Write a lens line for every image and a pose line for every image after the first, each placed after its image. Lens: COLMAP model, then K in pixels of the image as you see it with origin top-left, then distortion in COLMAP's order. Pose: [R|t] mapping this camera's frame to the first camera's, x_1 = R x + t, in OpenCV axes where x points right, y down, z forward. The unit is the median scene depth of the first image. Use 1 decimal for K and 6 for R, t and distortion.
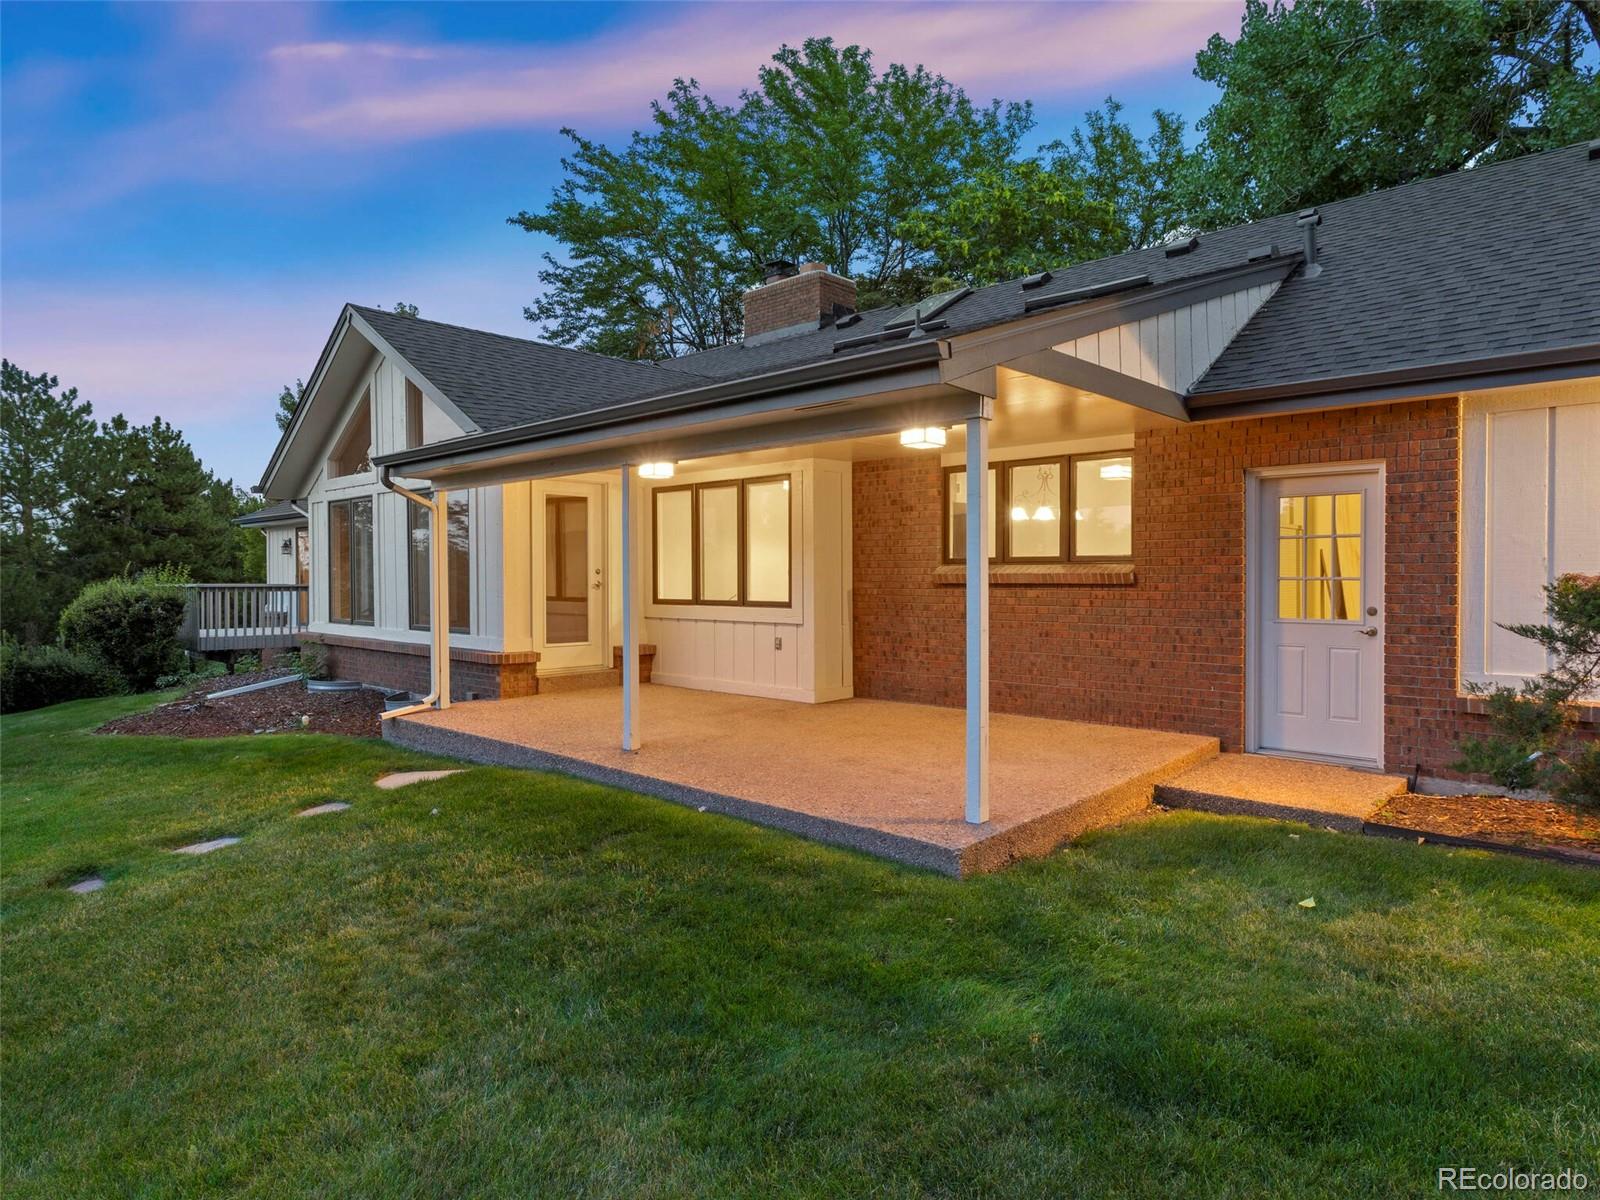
lens RADIAL K [[951.7, 0, 800.0], [0, 951.7, 600.0], [0, 0, 1]] dist [-0.007211, -0.000453]
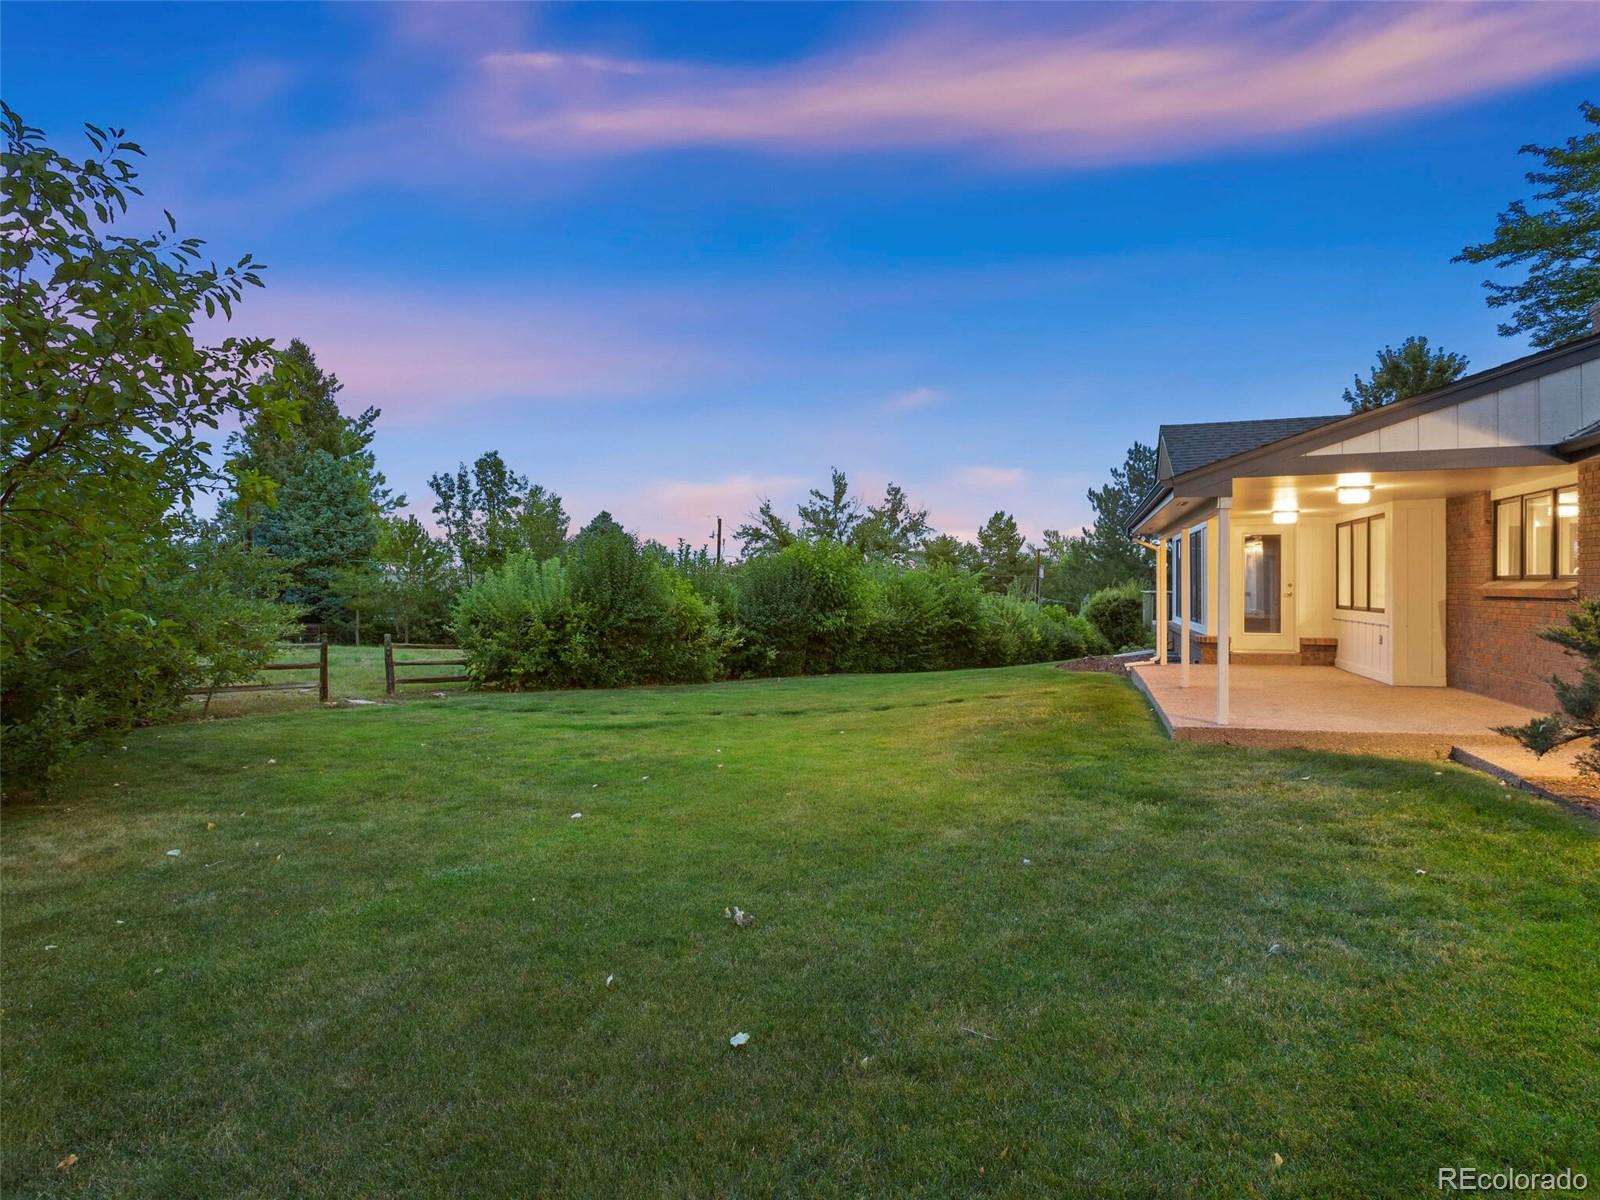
lens RADIAL K [[853.9, 0, 800.0], [0, 853.9, 600.0], [0, 0, 1]] dist [0.000904, 0.000367]
pose [[0.423754, 0.014753, -0.905657, 0.645979], [-0.017985, 0.999807, 0.007871, -0.004460], [0.905599, 0.012953, 0.423937, -0.221694]]
